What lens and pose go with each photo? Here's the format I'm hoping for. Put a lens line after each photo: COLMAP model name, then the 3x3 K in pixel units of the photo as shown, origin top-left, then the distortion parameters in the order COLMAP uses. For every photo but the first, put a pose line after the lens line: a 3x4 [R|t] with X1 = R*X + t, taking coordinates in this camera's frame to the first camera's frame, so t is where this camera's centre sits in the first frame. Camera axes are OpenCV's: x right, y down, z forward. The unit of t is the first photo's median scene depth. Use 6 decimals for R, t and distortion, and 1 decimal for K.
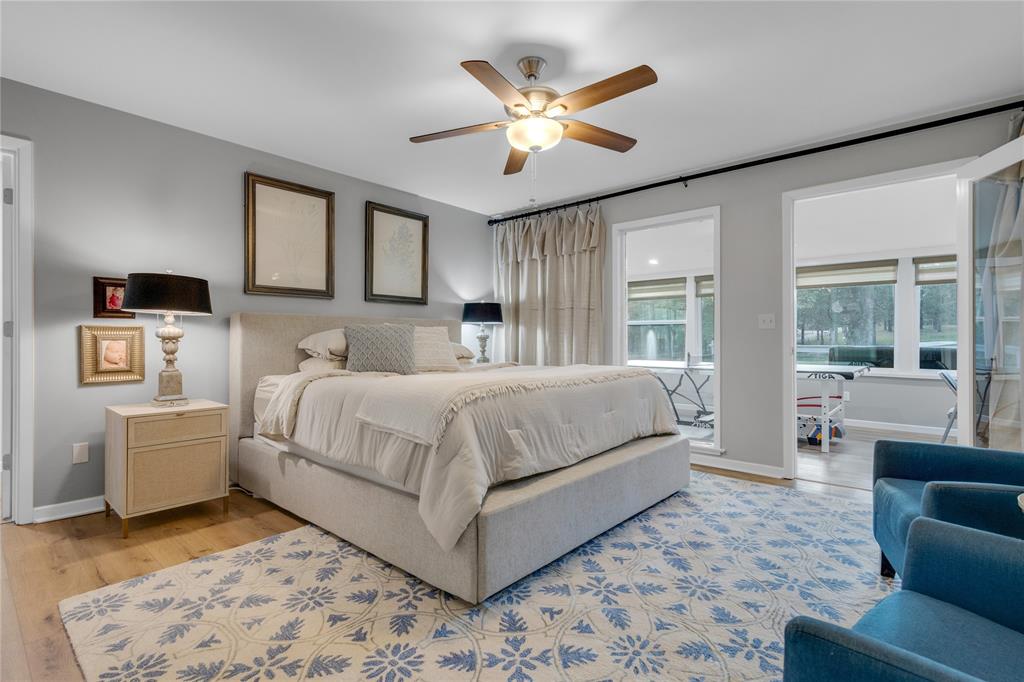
lens RADIAL K [[474.8, 0, 509.9], [0, 474.8, 336.7], [0, 0, 1]] dist [0.010555, 0.000361]
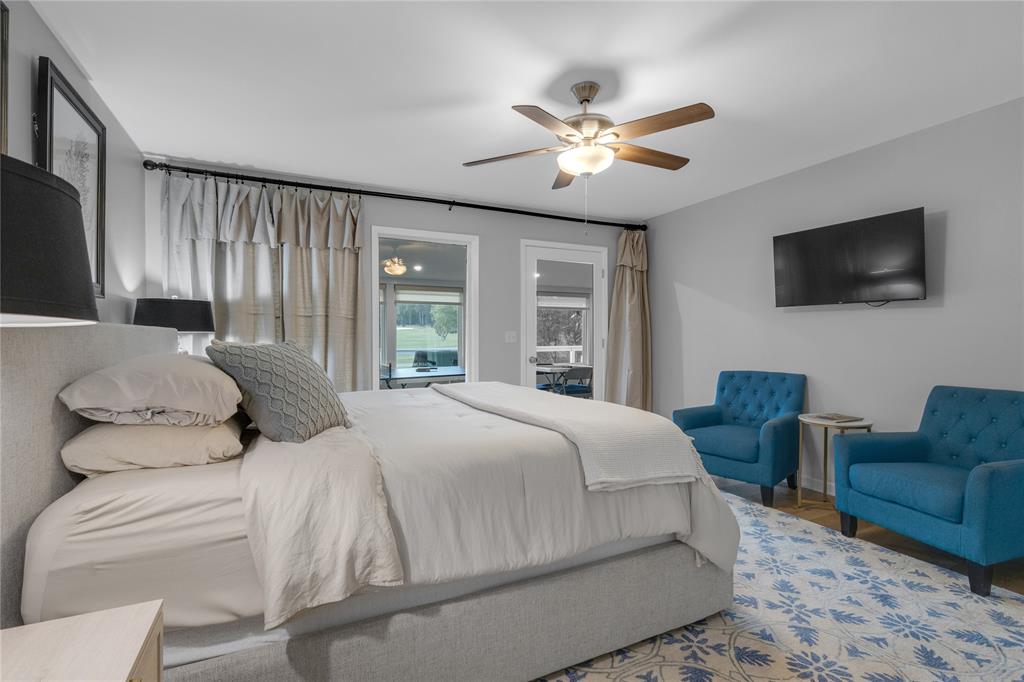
lens RADIAL K [[474.8, 0, 511.1], [0, 474.8, 340.2], [0, 0, 1]] dist [0.010555, 0.000361]
pose [[0.394117, -0.006454, 0.919038, -0.877216], [-0.001027, 0.999972, 0.007463, -0.046132], [-0.919060, -0.003885, 0.394099, 0.698778]]
